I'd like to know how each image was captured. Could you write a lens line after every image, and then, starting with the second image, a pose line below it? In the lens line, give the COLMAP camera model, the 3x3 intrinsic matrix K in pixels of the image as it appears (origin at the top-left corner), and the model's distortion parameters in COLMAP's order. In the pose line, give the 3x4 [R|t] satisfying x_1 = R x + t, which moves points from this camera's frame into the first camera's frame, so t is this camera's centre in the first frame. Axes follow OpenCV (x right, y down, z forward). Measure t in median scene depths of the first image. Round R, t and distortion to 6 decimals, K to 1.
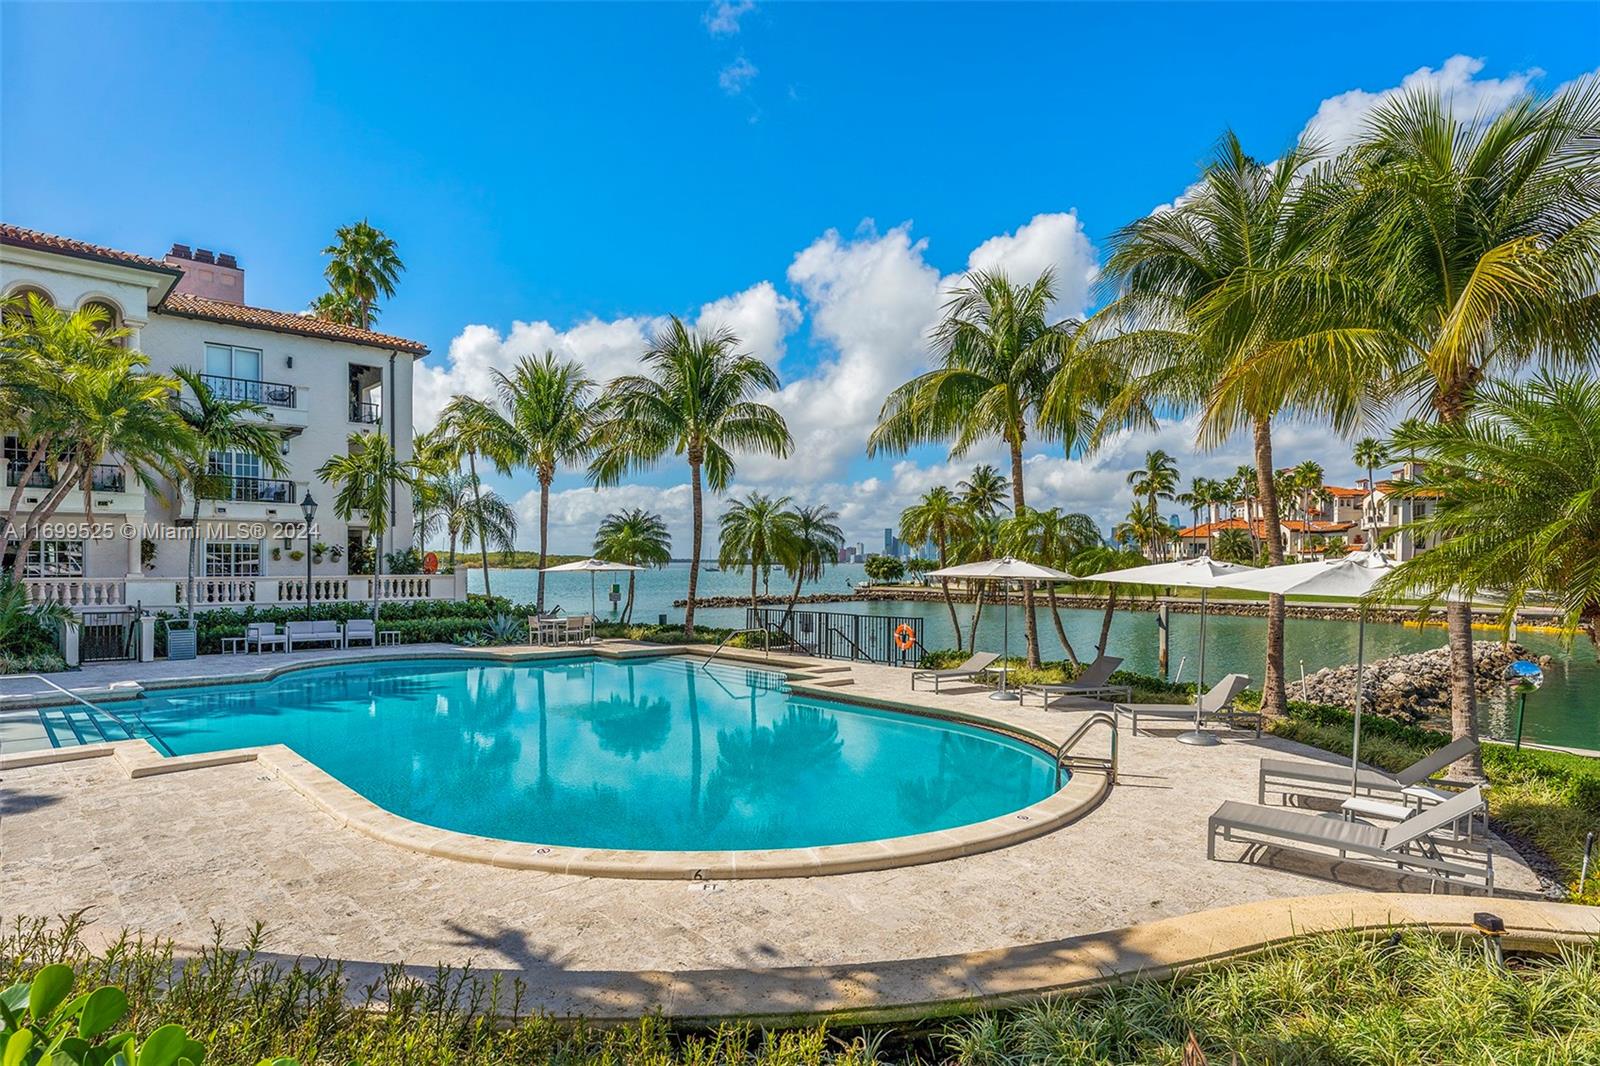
lens RADIAL K [[890.9, 0, 807.0], [0, 890.9, 557.1], [0, 0, 1]] dist [0.017797, 0.000867]
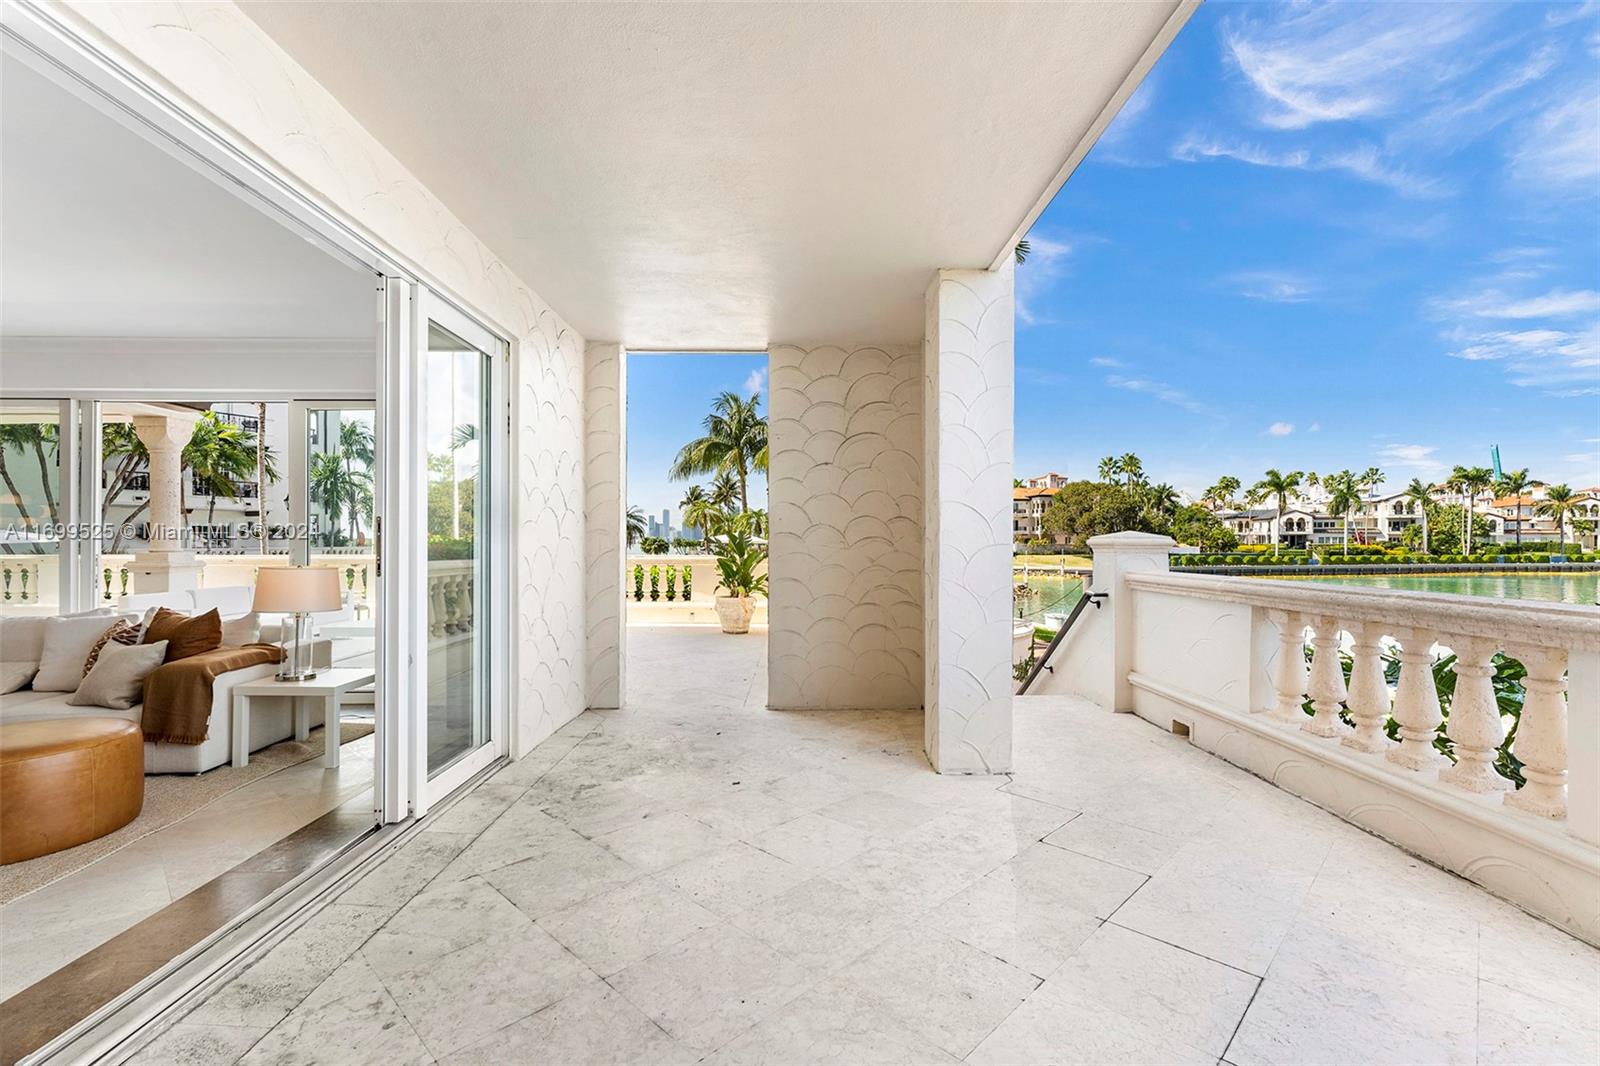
lens RADIAL K [[687.3, 0, 775.6], [0, 687.3, 538.2], [0, 0, 1]] dist [-0.001757, -0.000599]
pose [[0.964864, -0.003232, 0.262730, -0.063685], [0.003138, 0.999995, 0.000778, 0.007365], [-0.262731, 0.000074, 0.964869, -0.321688]]
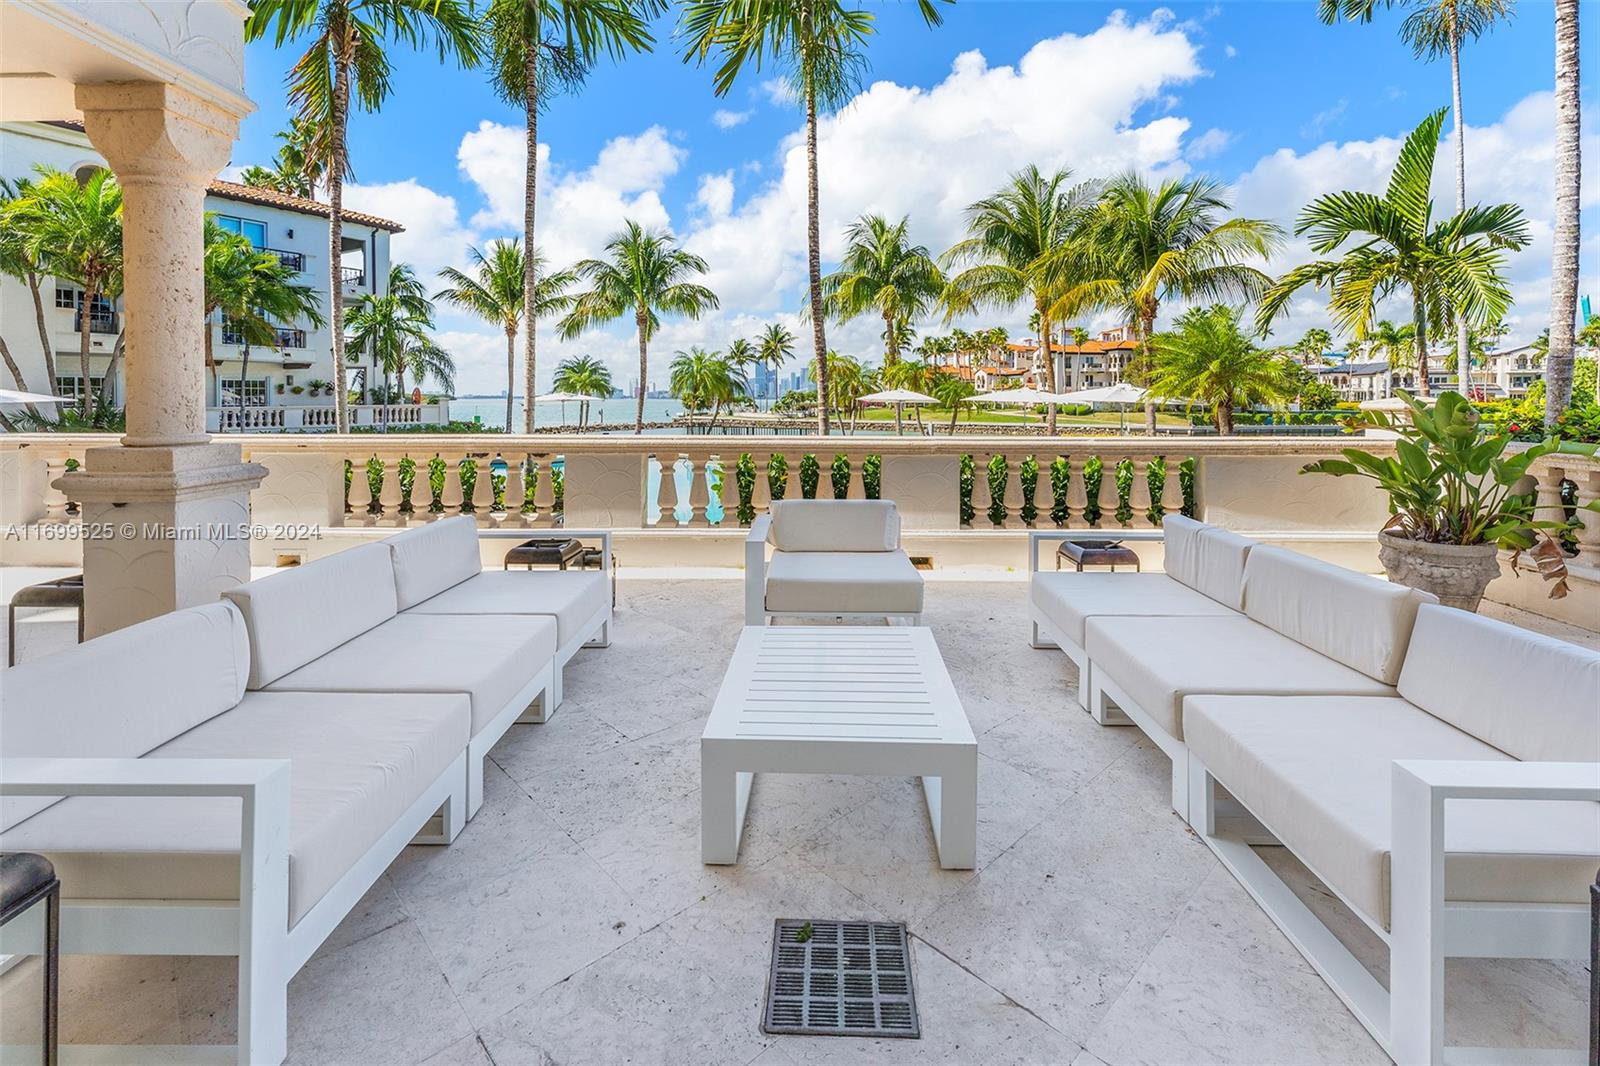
lens RADIAL K [[704.0, 0, 797.3], [0, 704.0, 401.3], [0, 0, 1]] dist [0.014429, -0.000183]
pose [[0.970641, -0.004321, 0.240496, -0.151367], [0.001643, 0.999934, 0.011334, 0.004598], [-0.240529, -0.010607, 0.970584, -0.138629]]
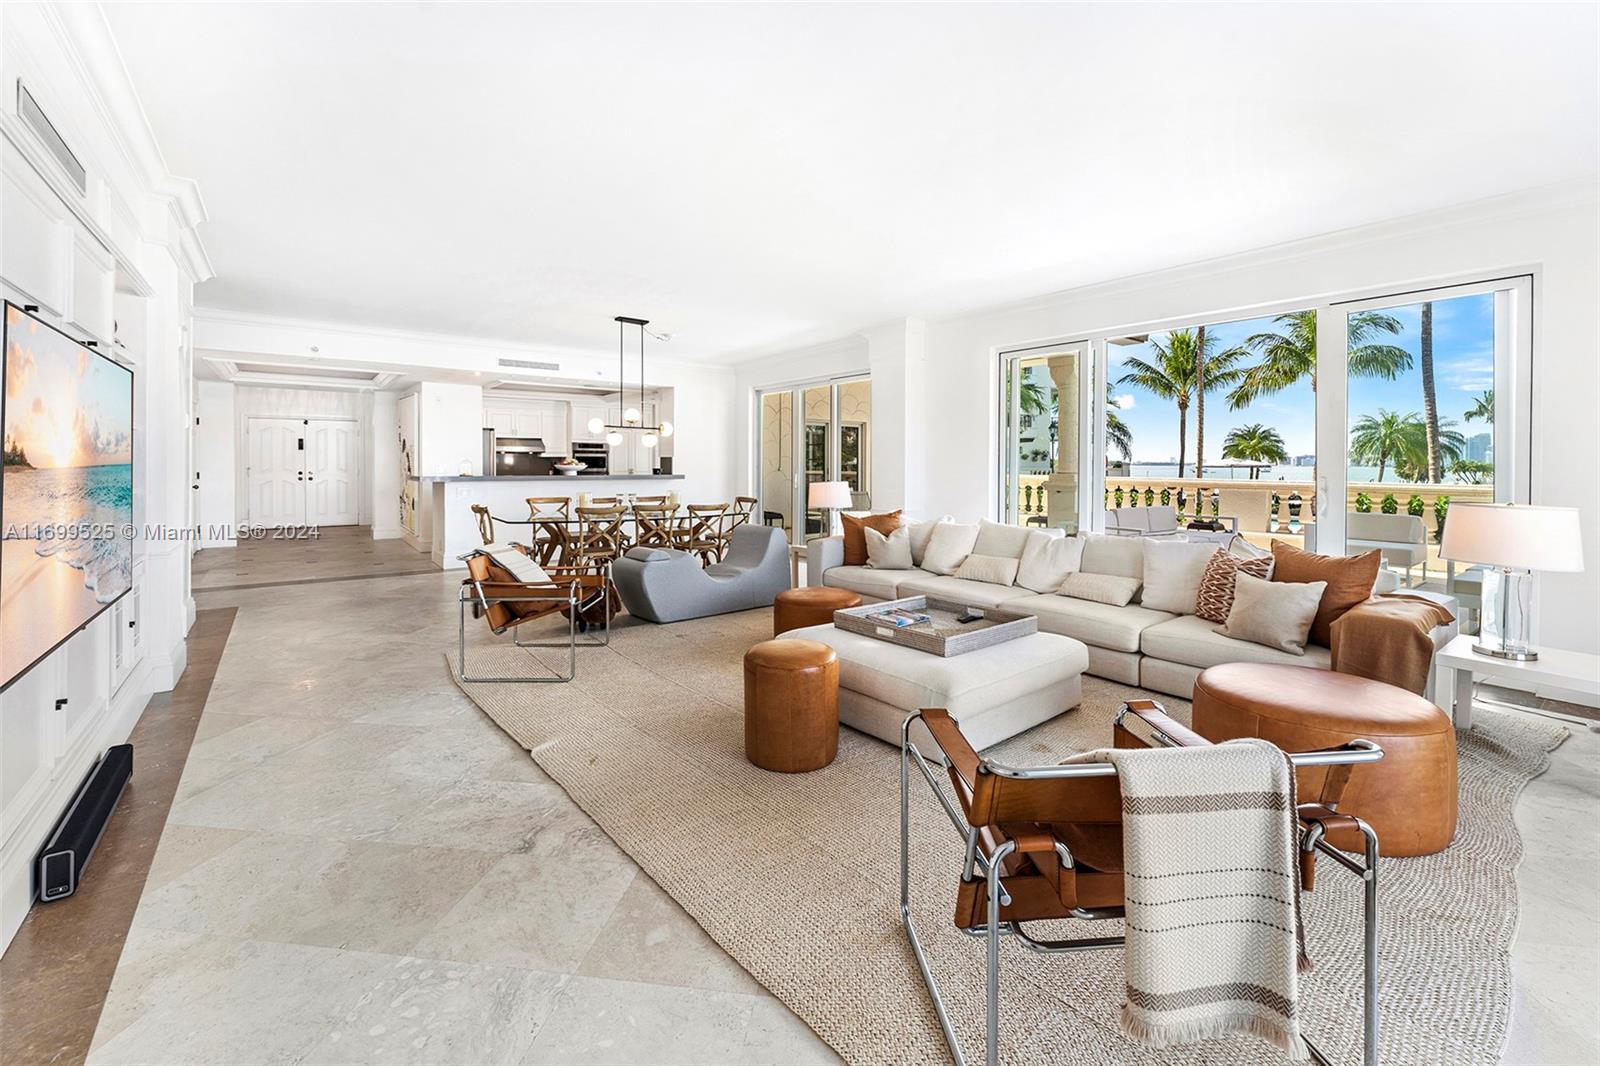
lens RADIAL K [[656.4, 0, 830.9], [0, 656.4, 463.0], [0, 0, 1]] dist [0.000011, -0.000036]
pose [[0.807006, 0.001016, -0.590542, -0.131196], [0.001323, 0.999993, 0.003529, 0.006391], [0.590541, -0.003629, 0.806999, -0.305528]]
